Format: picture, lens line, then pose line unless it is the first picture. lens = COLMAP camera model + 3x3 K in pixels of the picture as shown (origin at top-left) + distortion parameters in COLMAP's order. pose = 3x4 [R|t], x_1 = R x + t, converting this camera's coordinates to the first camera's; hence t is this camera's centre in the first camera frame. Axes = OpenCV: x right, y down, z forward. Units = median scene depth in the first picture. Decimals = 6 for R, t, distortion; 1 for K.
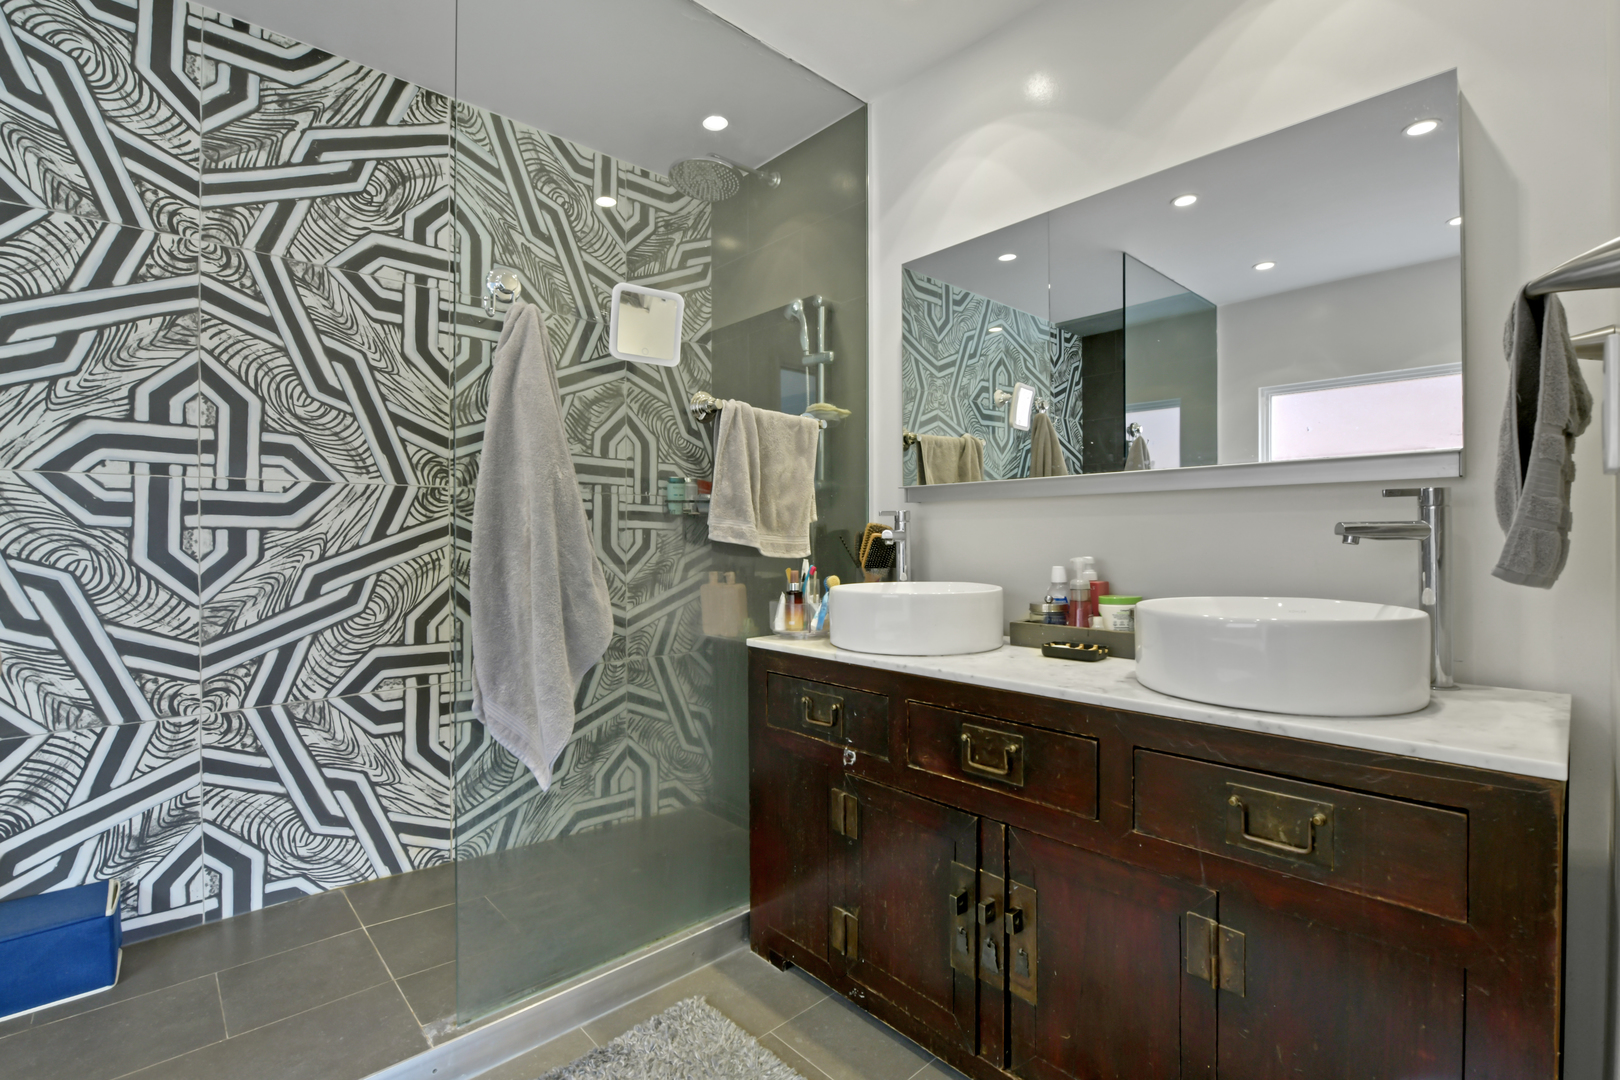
lens RADIAL K [[728.9, 0, 804.9], [0, 728.9, 537.5], [0, 0, 1]] dist [-0.012630, -0.002862]
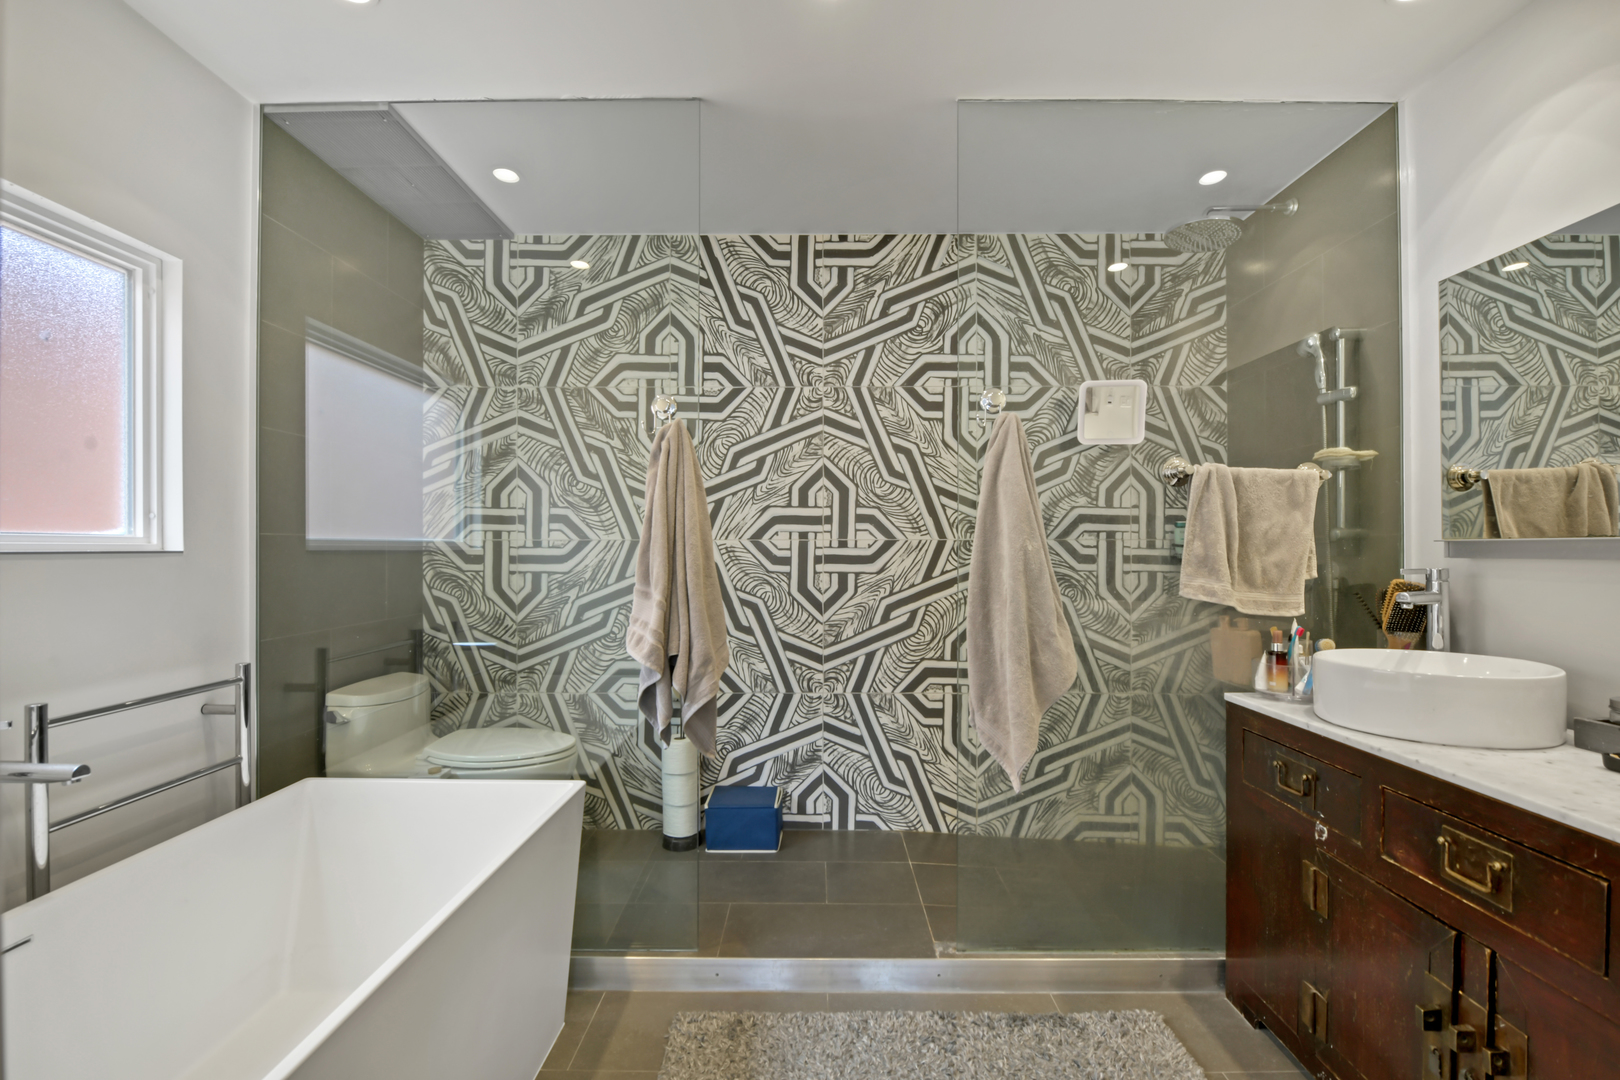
lens RADIAL K [[728.9, 0, 815.9], [0, 728.9, 542.9], [0, 0, 1]] dist [-0.012630, -0.002862]
pose [[0.732979, 0.003298, -0.680243, 0.196133], [-0.004863, 0.999988, -0.000392, -0.070419], [0.680234, 0.003596, 0.732986, -0.144413]]
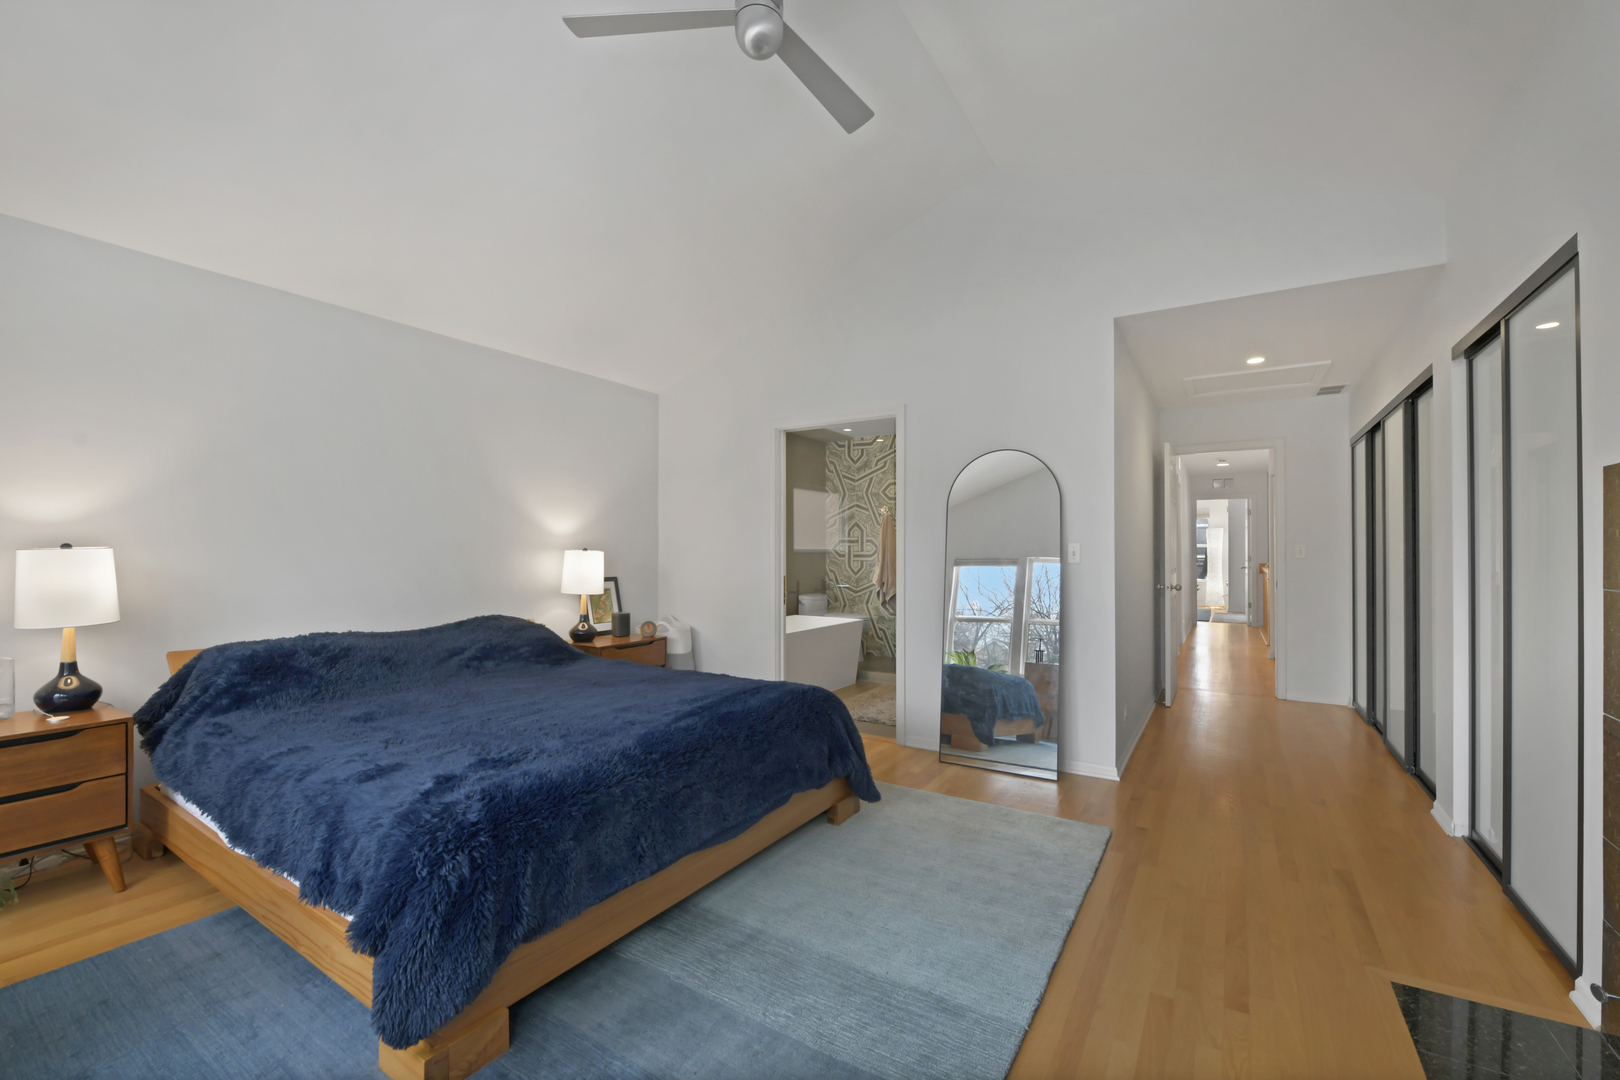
lens RADIAL K [[676.2, 0, 806.1], [0, 676.2, 542.0], [0, 0, 1]] dist [0.000001, 0.000000]
pose [[0.265535, -0.004972, -0.964089, 8.915375], [-0.001518, 0.999983, -0.005575, -0.151074], [0.964100, 0.002944, 0.265523, -2.620566]]
